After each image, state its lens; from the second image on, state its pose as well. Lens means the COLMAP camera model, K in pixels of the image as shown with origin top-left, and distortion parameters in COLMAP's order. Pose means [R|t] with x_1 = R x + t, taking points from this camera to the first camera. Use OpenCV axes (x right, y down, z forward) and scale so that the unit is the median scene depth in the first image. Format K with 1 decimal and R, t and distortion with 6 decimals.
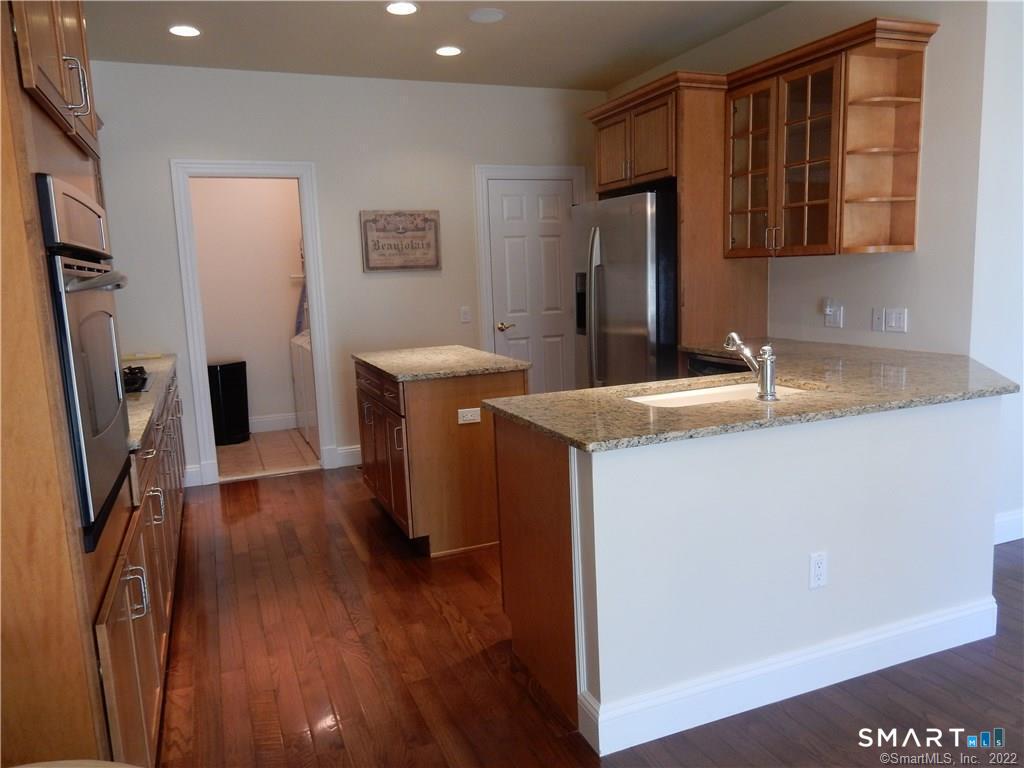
lens RADIAL K [[750.5, 0, 515.0], [0, 750.5, 389.1], [0, 0, 1]] dist [-0.010755, 0.000566]
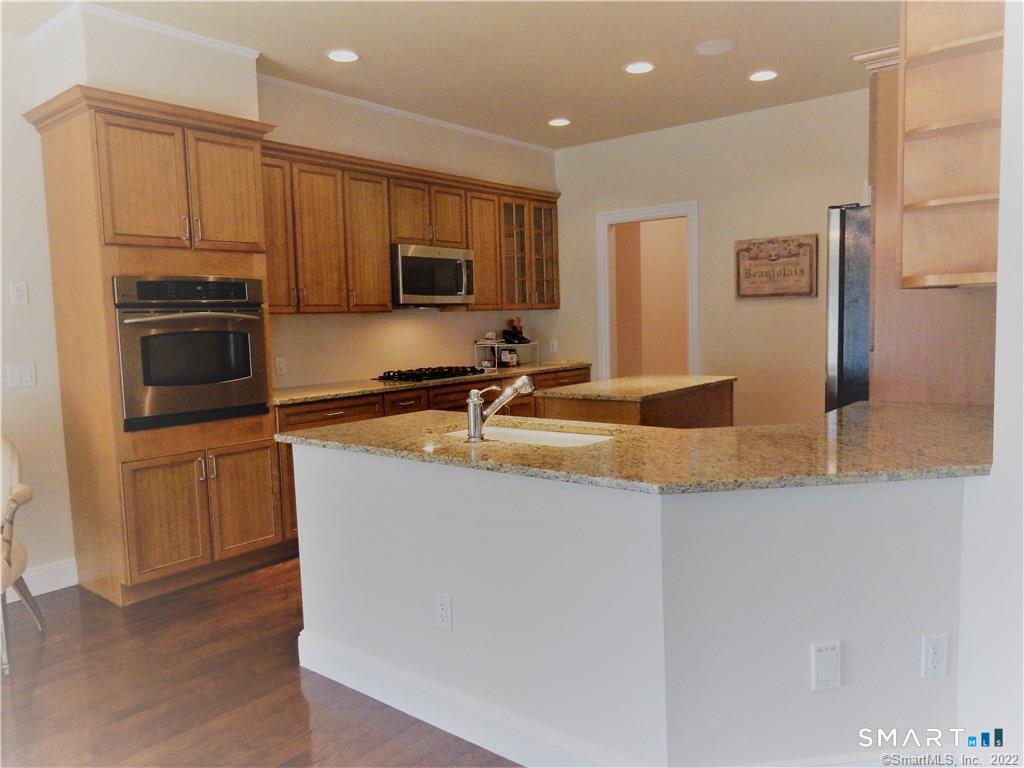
lens RADIAL K [[750.5, 0, 516.1], [0, 750.5, 382.5], [0, 0, 1]] dist [-0.010755, 0.000566]
pose [[0.481214, 0.100472, -0.870826, 0.561014], [-0.121990, 0.991419, 0.046975, -0.054456], [0.868073, 0.083628, 0.489342, 0.240955]]
